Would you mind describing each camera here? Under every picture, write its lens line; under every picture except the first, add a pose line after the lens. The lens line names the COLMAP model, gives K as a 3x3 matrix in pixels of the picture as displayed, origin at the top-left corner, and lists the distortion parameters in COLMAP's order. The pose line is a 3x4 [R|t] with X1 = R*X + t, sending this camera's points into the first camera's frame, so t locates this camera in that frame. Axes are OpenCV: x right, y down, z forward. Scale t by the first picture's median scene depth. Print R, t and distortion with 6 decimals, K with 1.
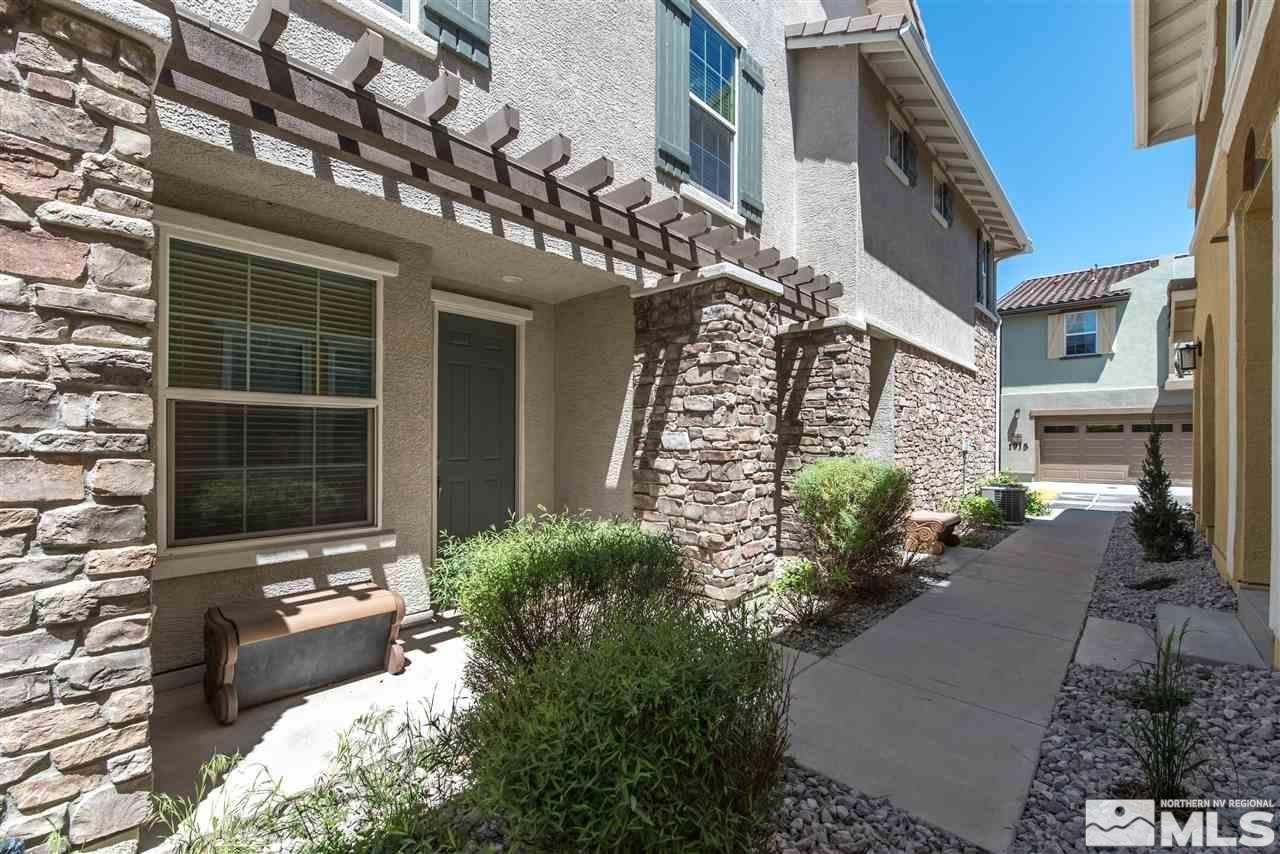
lens RADIAL K [[542.4, 0, 646.1], [0, 542.4, 440.0], [0, 0, 1]] dist [0.000140, 0.000061]
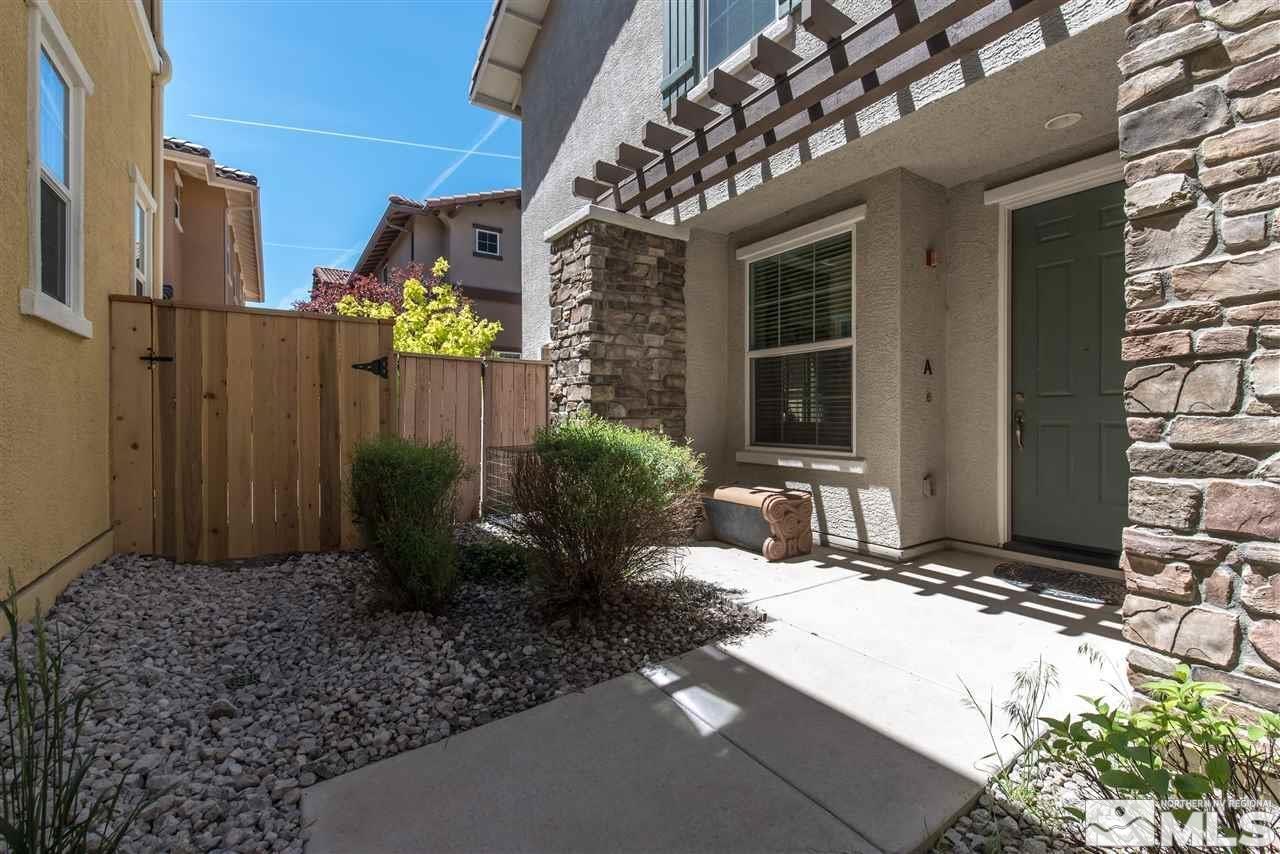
lens RADIAL K [[542.4, 0, 646.1], [0, 542.4, 417.2], [0, 0, 1]] dist [0.000140, 0.000061]
pose [[-0.226458, 0.000254, -0.974021, 0.680295], [0.003948, 0.999992, -0.000657, 0.087077], [0.974013, -0.003995, -0.226457, 0.848312]]
